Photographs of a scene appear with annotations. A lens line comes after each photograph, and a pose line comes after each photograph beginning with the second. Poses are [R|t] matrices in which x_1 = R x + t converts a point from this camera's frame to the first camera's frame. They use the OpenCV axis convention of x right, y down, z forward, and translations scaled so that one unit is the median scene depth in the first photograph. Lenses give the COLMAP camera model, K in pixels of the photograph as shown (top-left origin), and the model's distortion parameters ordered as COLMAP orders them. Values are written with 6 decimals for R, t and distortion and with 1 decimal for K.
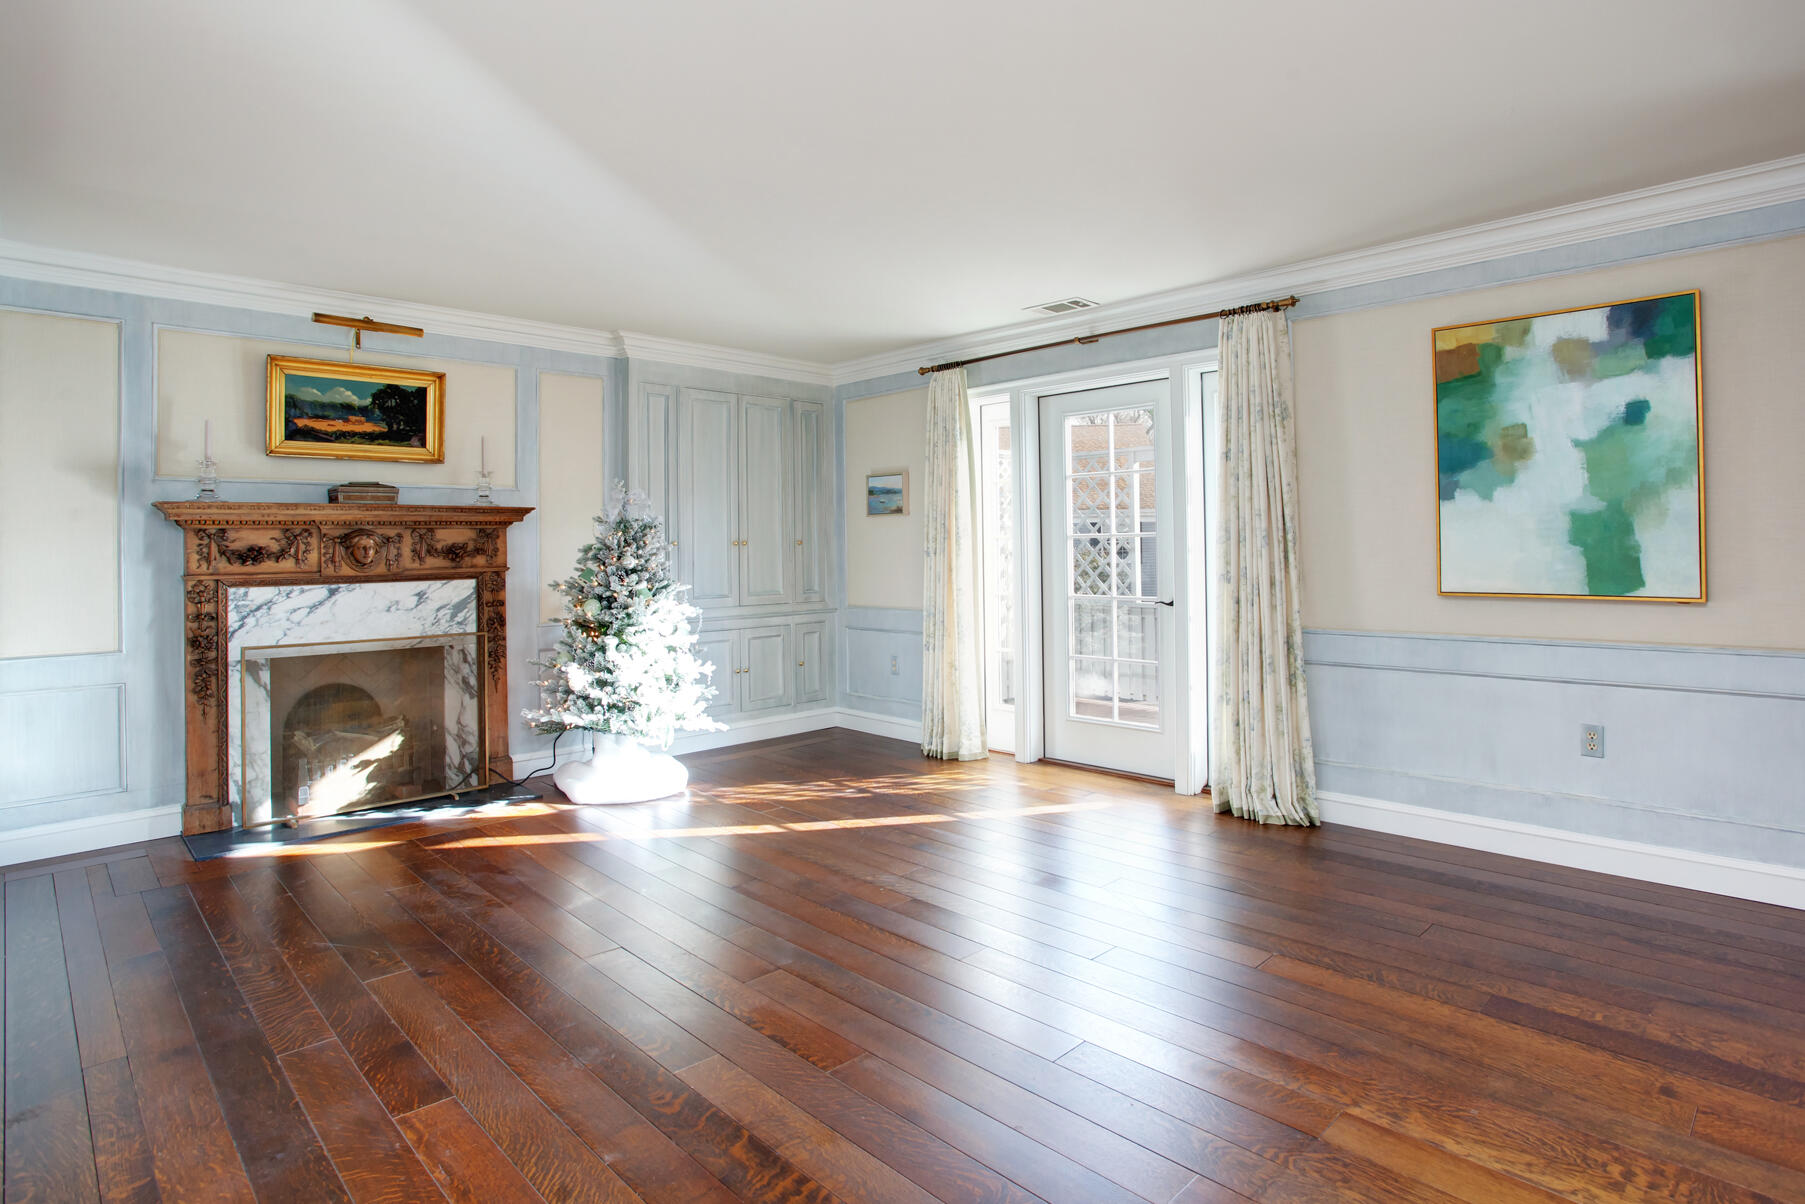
lens RADIAL K [[950.4, 0, 929.8], [0, 950.4, 536.2], [0, 0, 1]] dist [-0.082724, 0.038606]
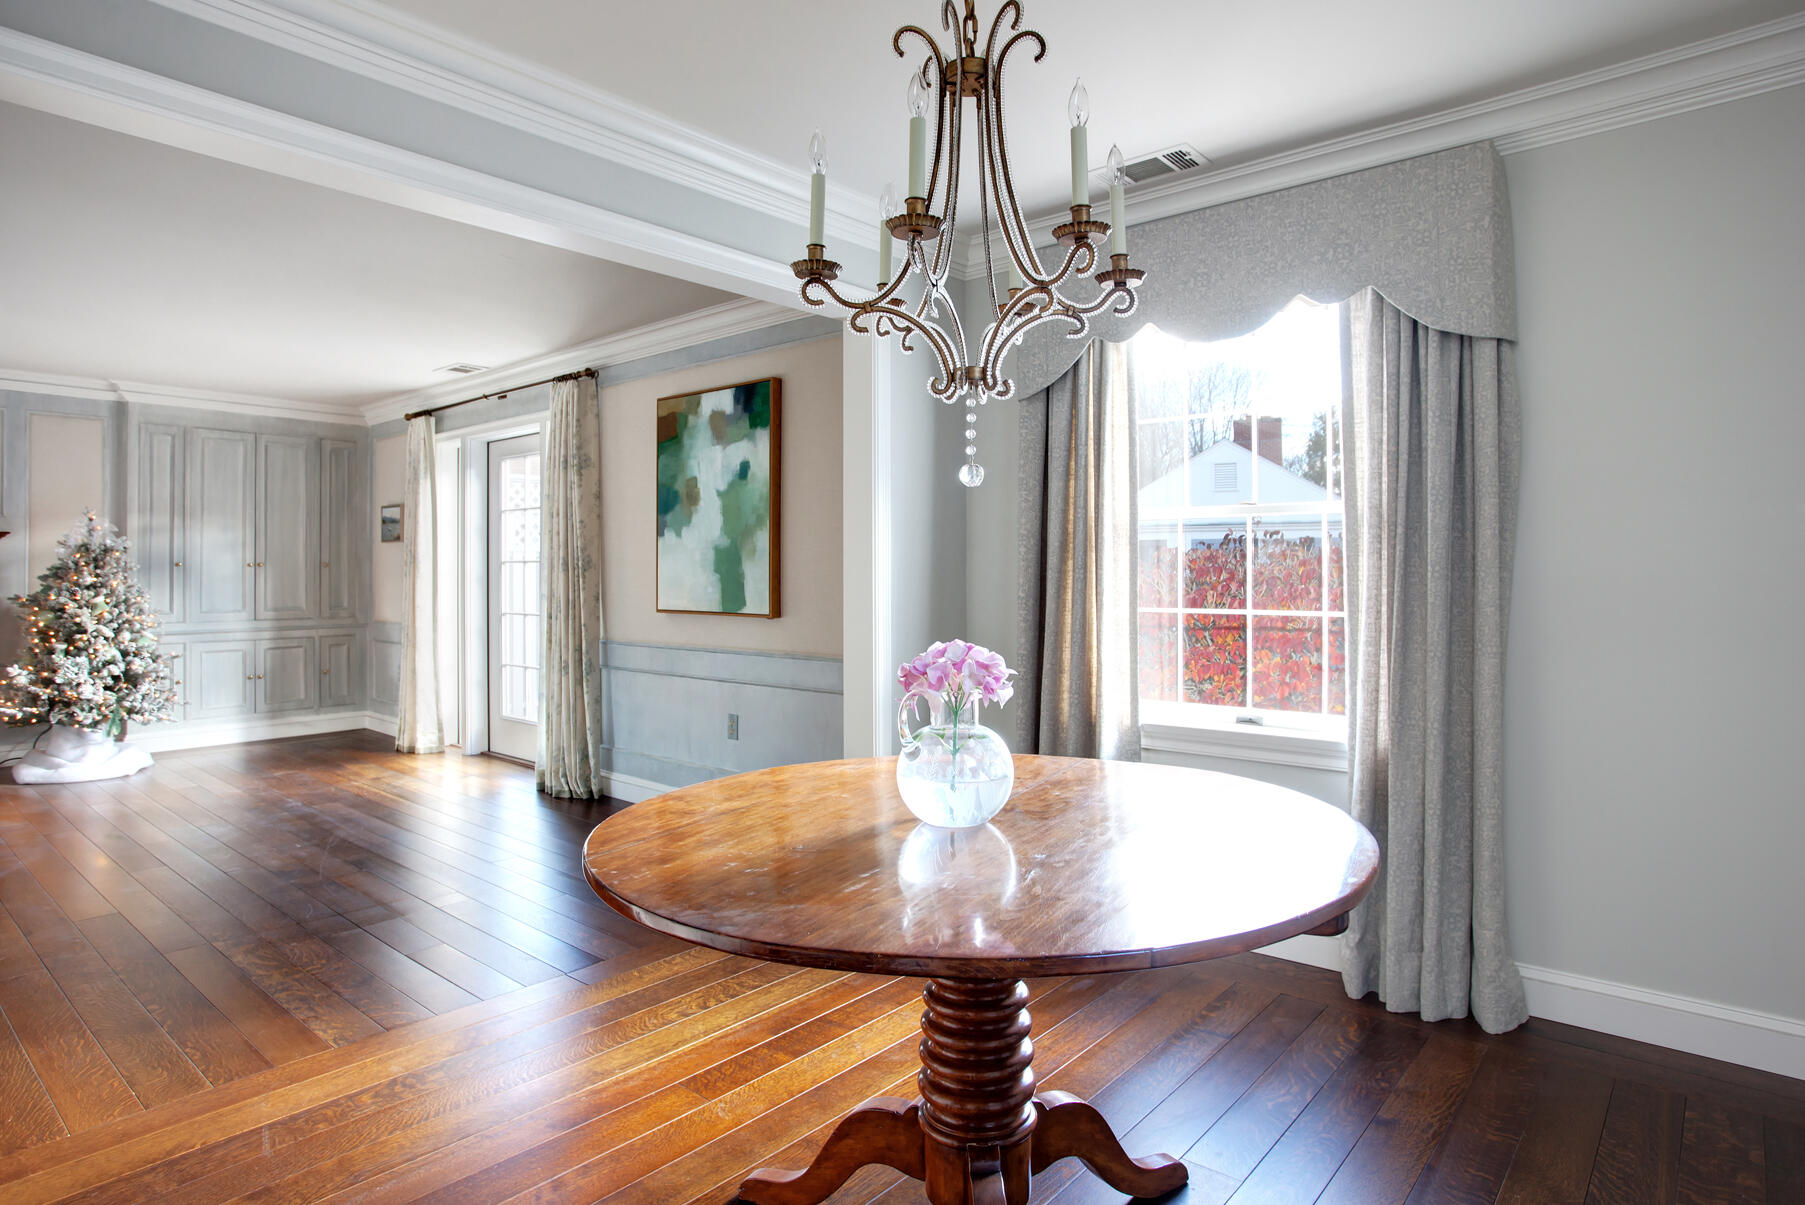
lens RADIAL K [[989.7, 0, 850.0], [0, 989.7, 561.8], [0, 0, 1]] dist [-0.001738, 0.001331]
pose [[0.999339, 0.011775, 0.034396, 0.640966], [-0.011789, 0.999930, 0.000212, -0.006339], [-0.034391, -0.000618, 0.999408, -0.289427]]
